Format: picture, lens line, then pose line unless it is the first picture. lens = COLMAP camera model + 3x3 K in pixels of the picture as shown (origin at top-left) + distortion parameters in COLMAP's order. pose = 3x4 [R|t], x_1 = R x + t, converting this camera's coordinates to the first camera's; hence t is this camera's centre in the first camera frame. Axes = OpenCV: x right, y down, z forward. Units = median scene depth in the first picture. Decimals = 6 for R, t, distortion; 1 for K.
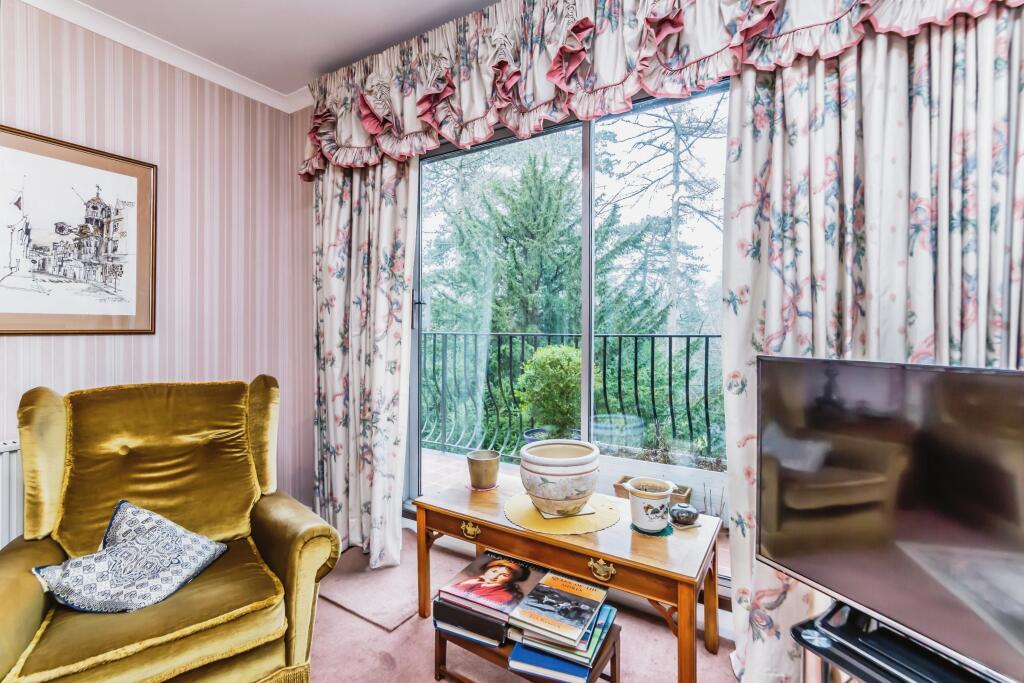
lens RADIAL K [[467.4, 0, 511.2], [0, 467.4, 334.4], [0, 0, 1]] dist [0.002273, 0.001422]
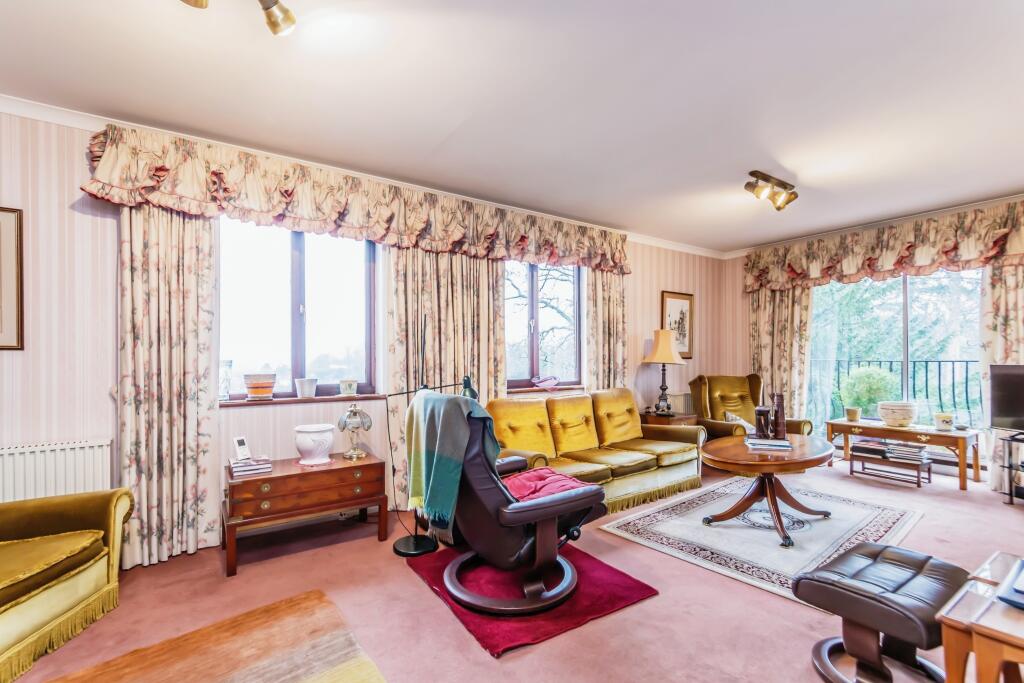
lens RADIAL K [[467.4, 0, 502.9], [0, 467.4, 356.7], [0, 0, 1]] dist [0.002273, 0.001422]
pose [[0.907483, 0.000045, -0.420088, -0.647779], [-0.005931, 0.999902, -0.012704, 0.026848], [0.420046, 0.014020, 0.907394, -1.875046]]
